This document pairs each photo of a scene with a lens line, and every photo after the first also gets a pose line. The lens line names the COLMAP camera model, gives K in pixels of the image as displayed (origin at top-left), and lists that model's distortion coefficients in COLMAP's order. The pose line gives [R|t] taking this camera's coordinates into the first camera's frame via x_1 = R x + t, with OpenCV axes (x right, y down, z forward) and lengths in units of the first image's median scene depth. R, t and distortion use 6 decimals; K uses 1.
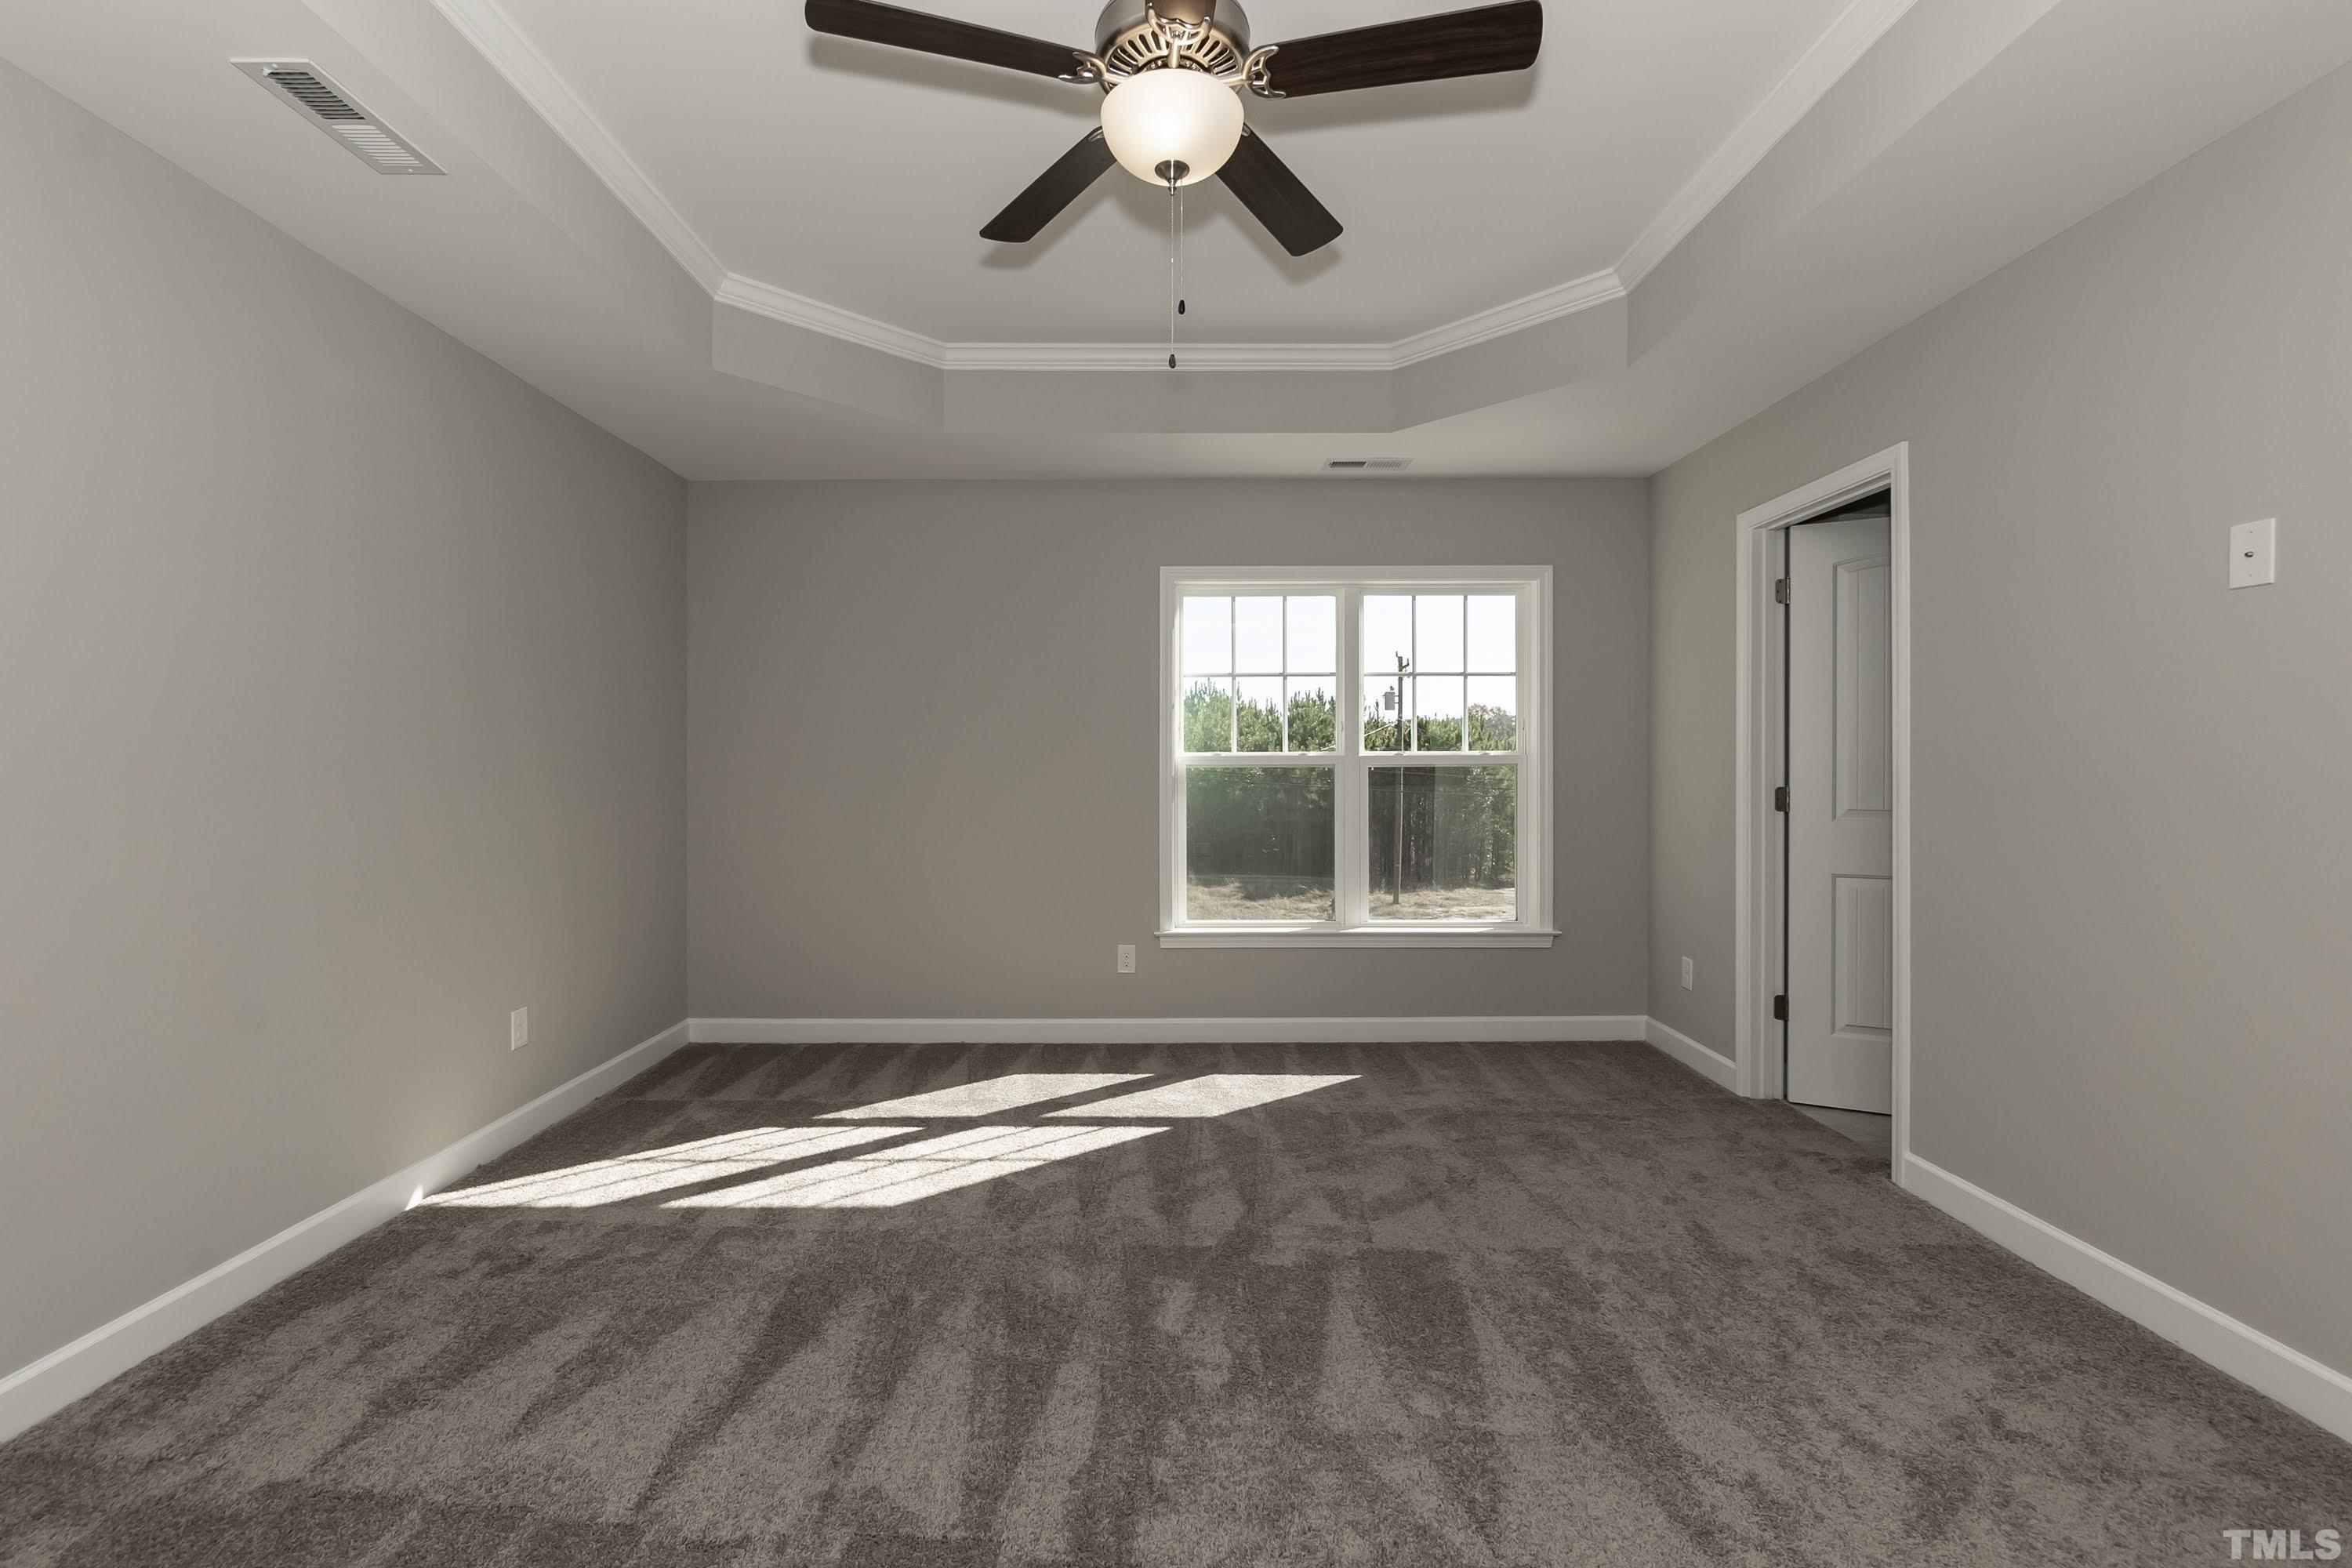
lens RADIAL K [[1030.1, 0, 1152.7], [0, 1030.1, 800.0], [0, 0, 1]] dist [-0.006048, 0.000075]
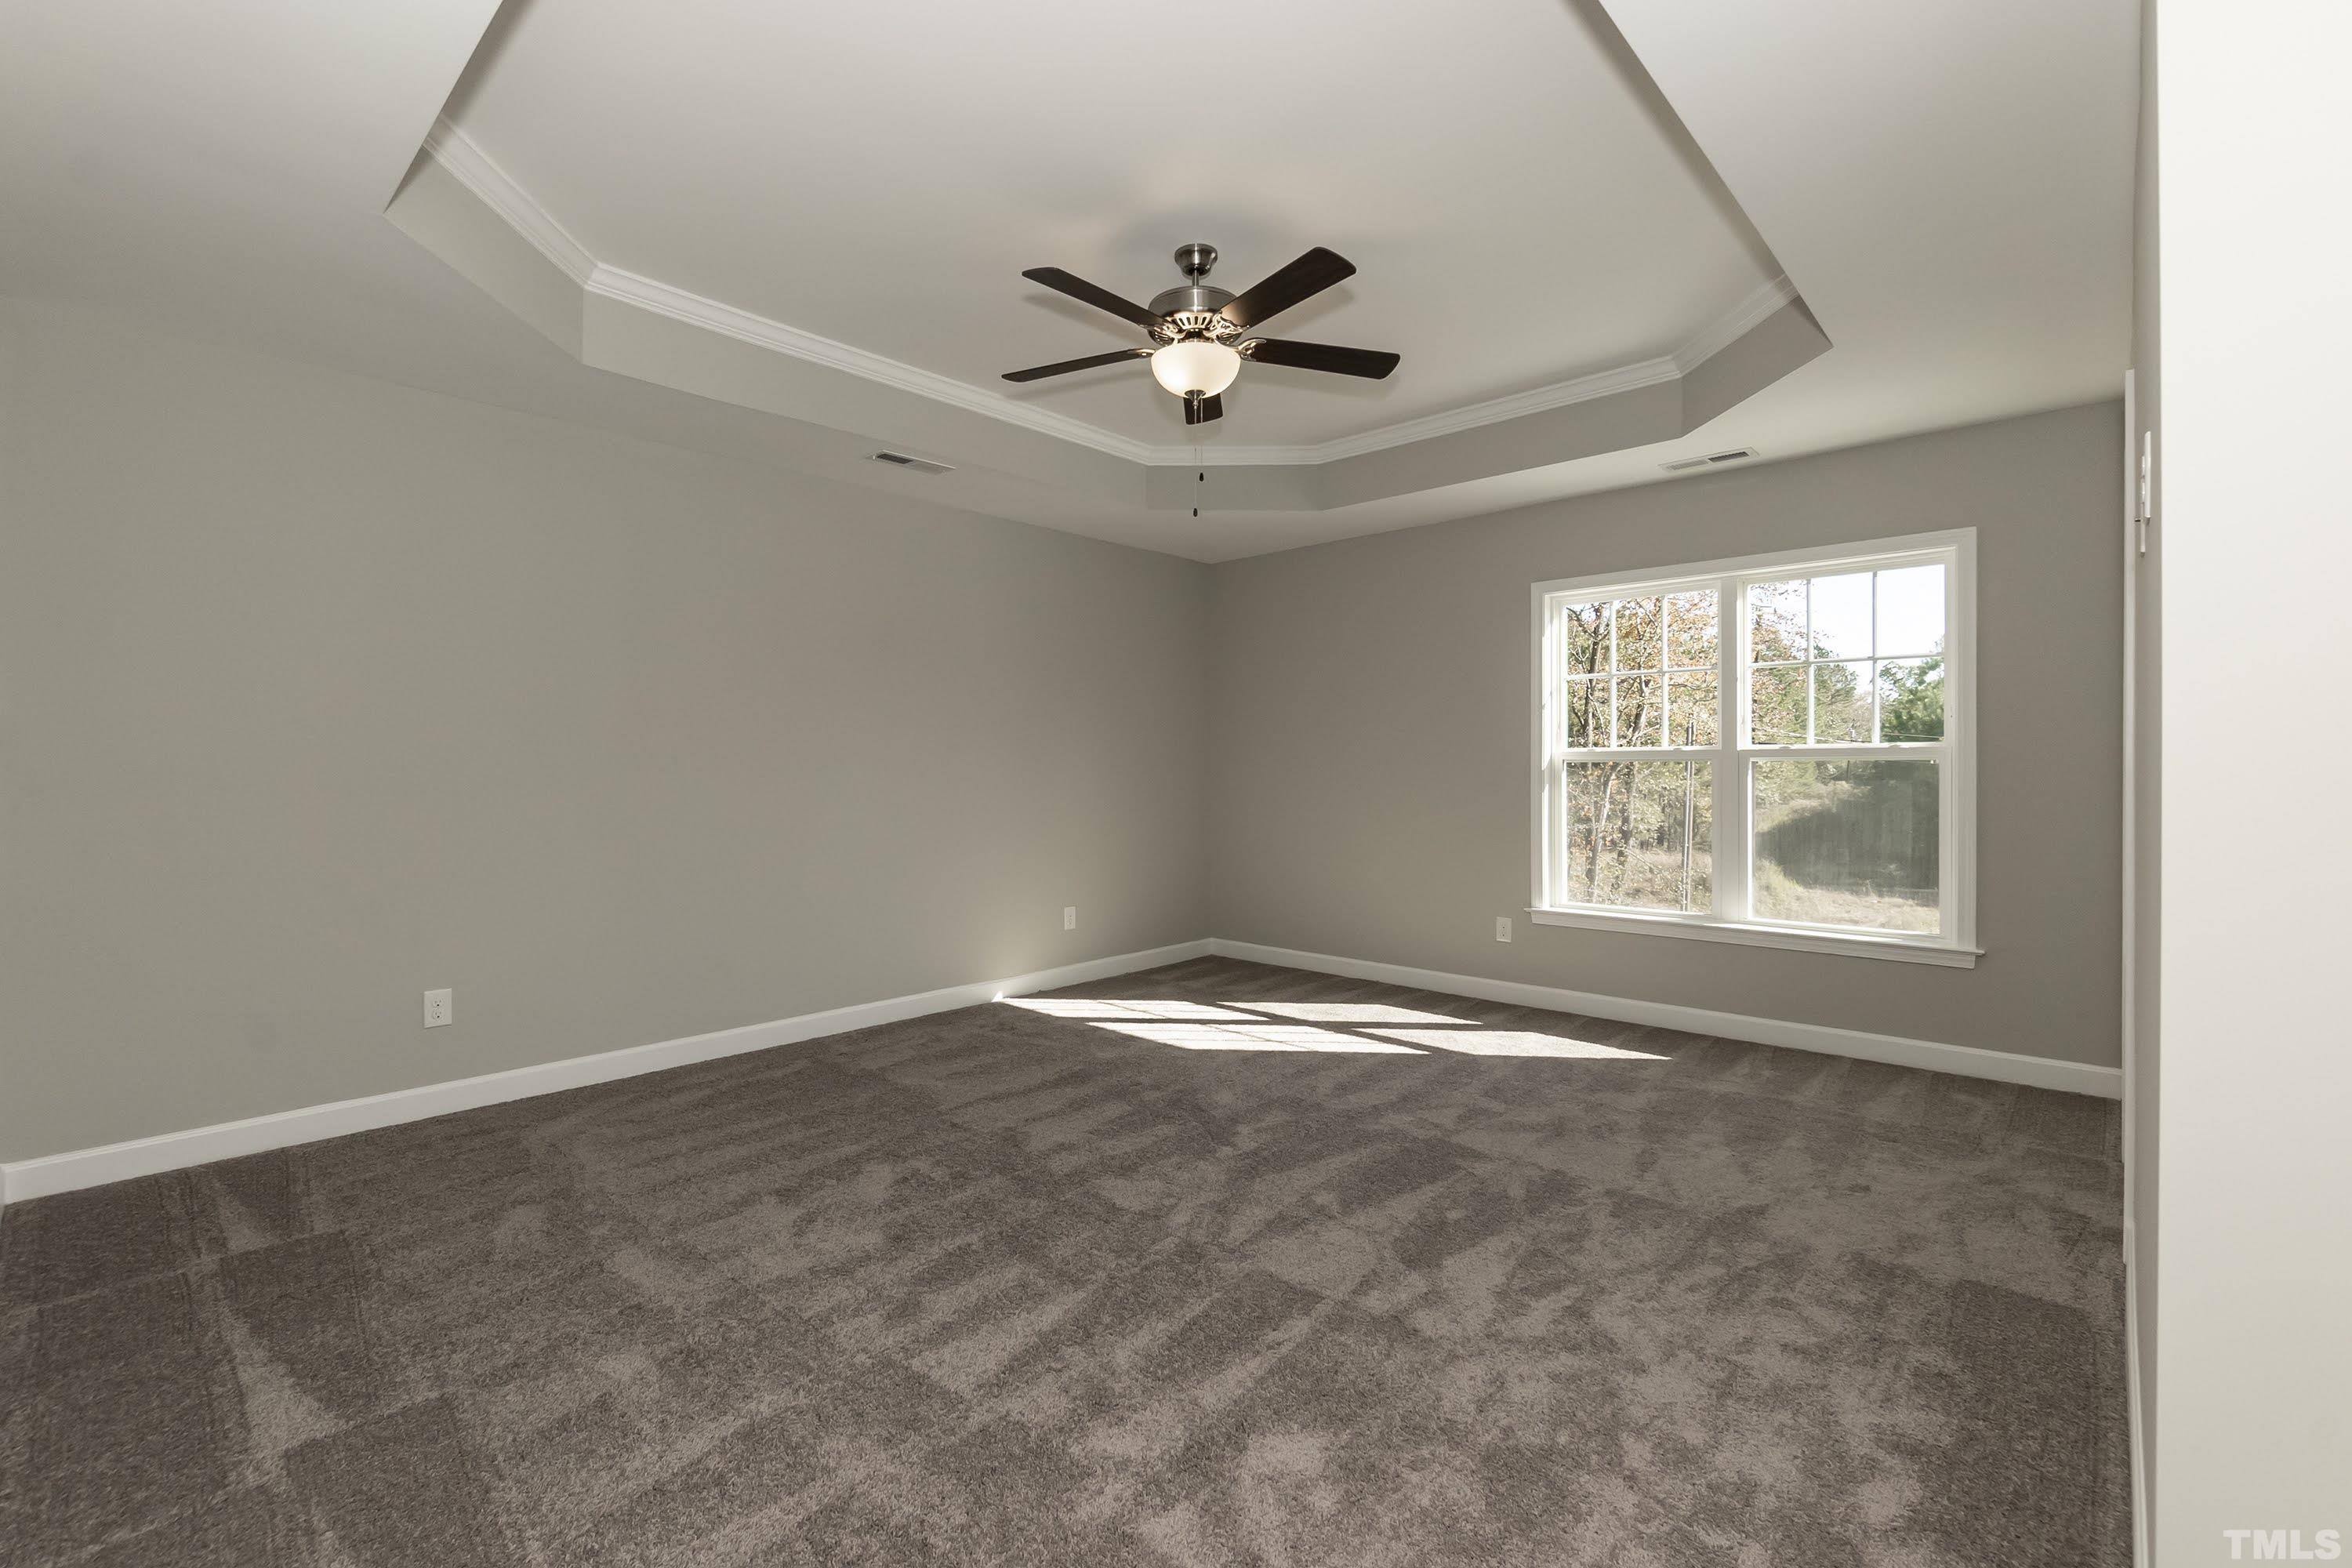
lens RADIAL K [[1030.1, 0, 1152.7], [0, 1030.1, 800.0], [0, 0, 1]] dist [-0.006048, 0.000075]
pose [[0.722128, 0.019200, -0.691493, 0.699329], [-0.019716, 0.999780, 0.007170, 0.013701], [0.691478, 0.008455, 0.722348, -0.140708]]
